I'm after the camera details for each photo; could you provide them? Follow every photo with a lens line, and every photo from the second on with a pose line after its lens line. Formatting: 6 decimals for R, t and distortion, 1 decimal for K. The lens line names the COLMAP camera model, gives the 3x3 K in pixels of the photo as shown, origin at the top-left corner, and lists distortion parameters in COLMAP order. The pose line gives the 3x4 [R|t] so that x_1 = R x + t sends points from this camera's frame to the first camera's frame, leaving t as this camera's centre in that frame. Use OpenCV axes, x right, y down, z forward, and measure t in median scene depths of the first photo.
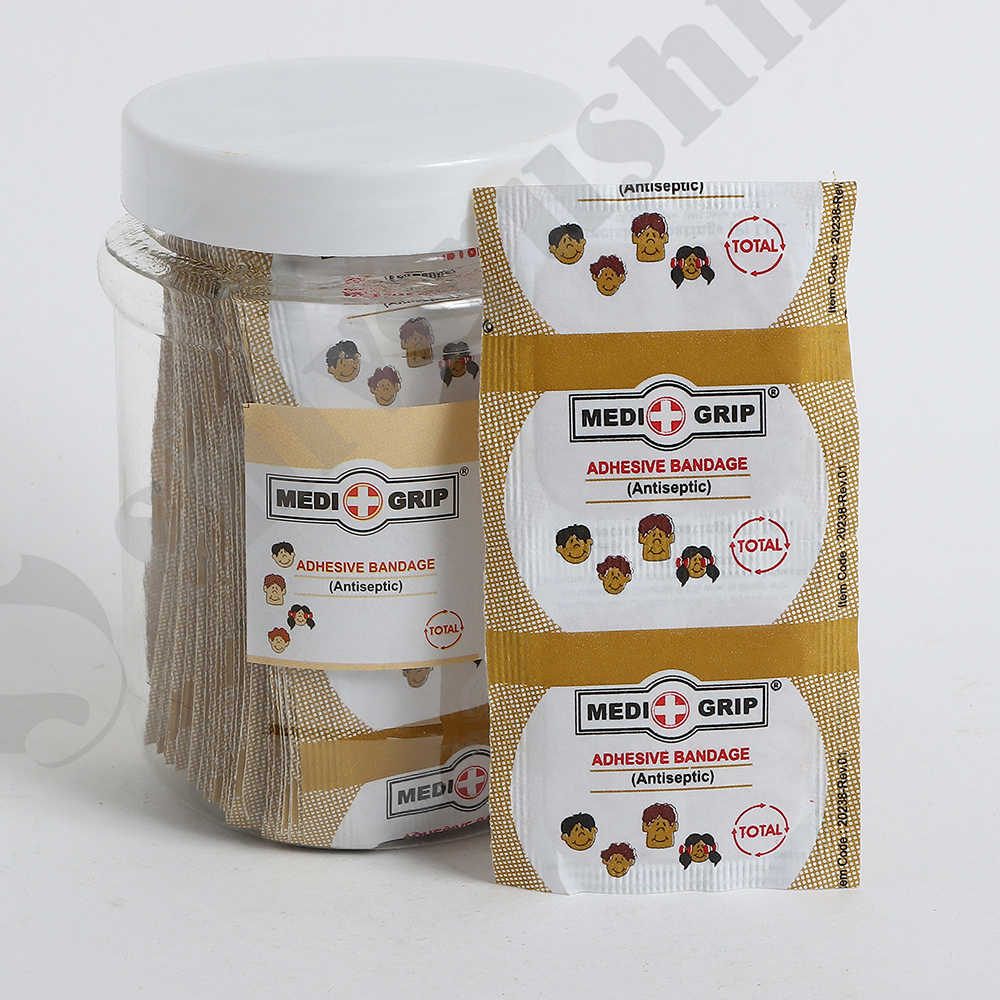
lens RADIAL K [[5147.9, 0, 510.3], [0, 5147.9, 476.7], [0, 0, 1]] dist [0.770671, 0.000000]
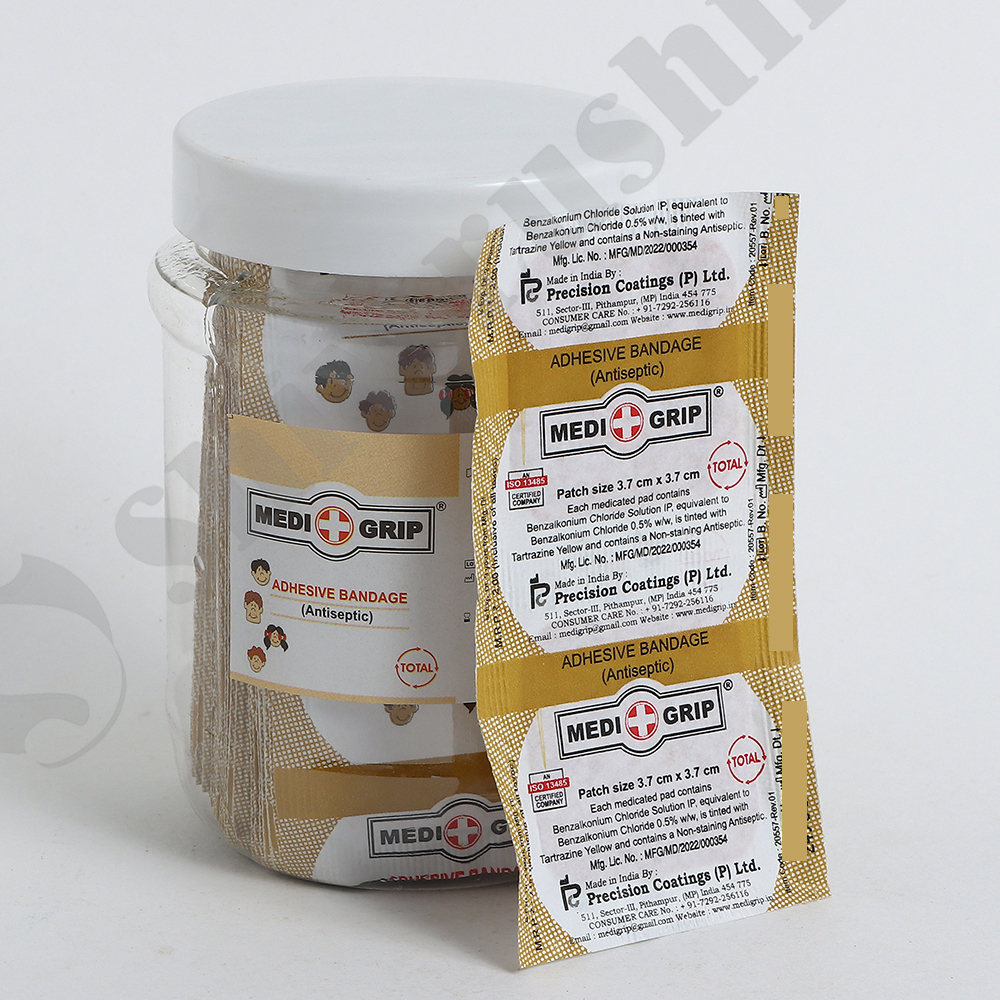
lens RADIAL K [[5147.9, 0, 502.0], [0, 5147.9, 495.7], [0, 0, 1]] dist [0.770671, 0.000000]
pose [[0.946400, 0.102709, -0.306231, 0.298157], [-0.109166, 0.994016, -0.003983, -0.000454], [0.303990, 0.037200, 0.951949, 0.079555]]
